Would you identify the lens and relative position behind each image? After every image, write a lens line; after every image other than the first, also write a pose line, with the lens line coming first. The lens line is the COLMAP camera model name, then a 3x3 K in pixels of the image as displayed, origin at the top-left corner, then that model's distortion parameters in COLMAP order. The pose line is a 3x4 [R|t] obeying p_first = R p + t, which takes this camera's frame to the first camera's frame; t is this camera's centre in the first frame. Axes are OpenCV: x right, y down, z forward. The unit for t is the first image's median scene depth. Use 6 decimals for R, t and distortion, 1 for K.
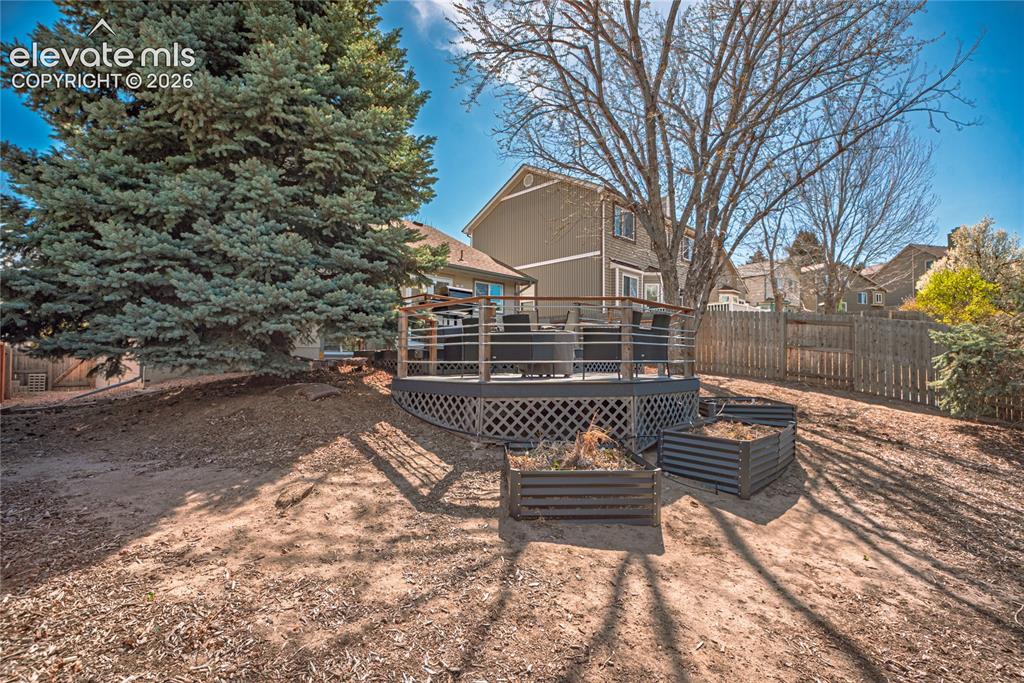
lens RADIAL K [[488.6, 0, 516.0], [0, 488.6, 346.9], [0, 0, 1]] dist [0.005232, -0.006248]
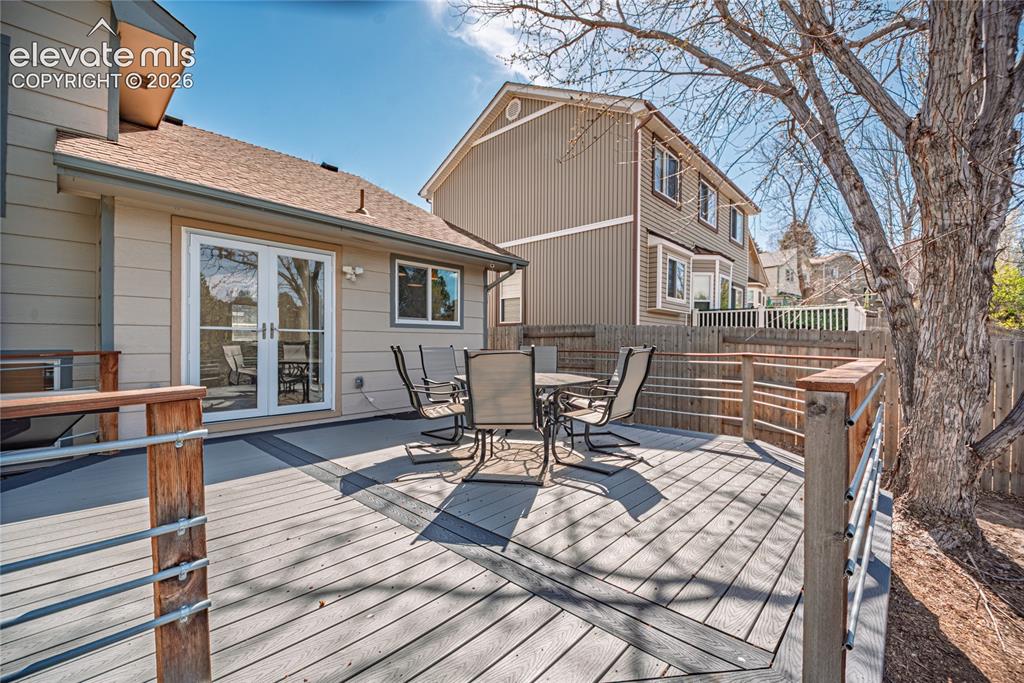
lens RADIAL K [[431.7, 0, 517.1], [0, 431.7, 347.1], [0, 0, 1]] dist [0.000468, -0.001523]
pose [[0.999331, 0.007442, 0.035817, 0.014154], [-0.009052, 0.998946, 0.044991, -0.058507], [-0.035444, -0.045285, 0.998345, 0.470579]]
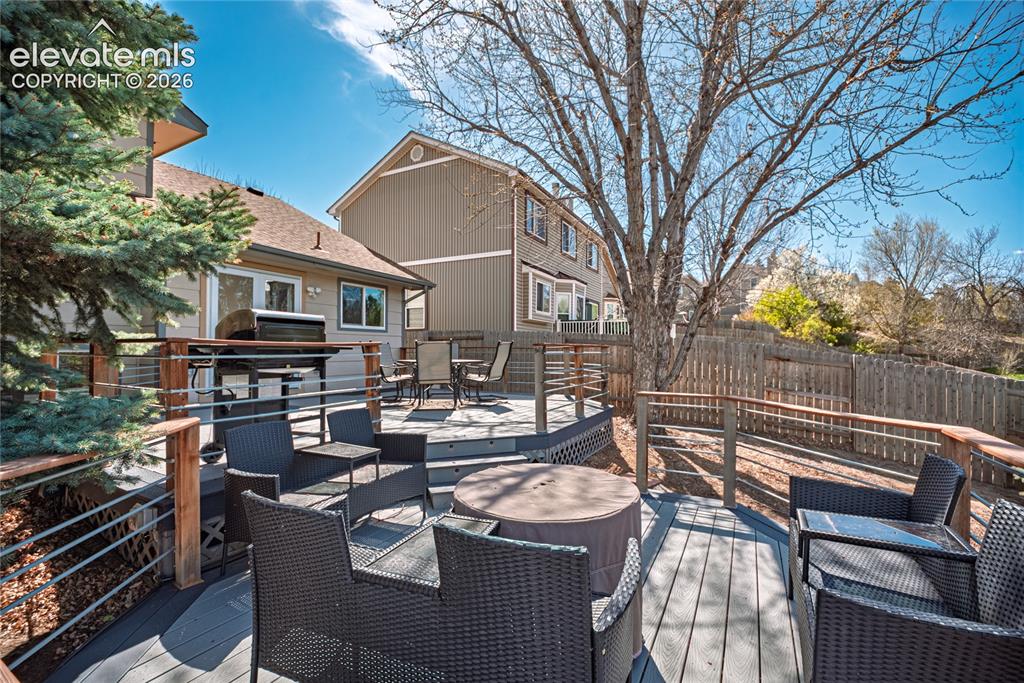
lens RADIAL K [[431.7, 0, 519.3], [0, 431.7, 350.9], [0, 0, 1]] dist [0.000468, -0.001523]
pose [[0.957739, 0.004934, 0.287597, -0.017218], [-0.015517, 0.999283, 0.034531, -0.055094], [-0.287221, -0.037535, 0.957129, 0.310572]]
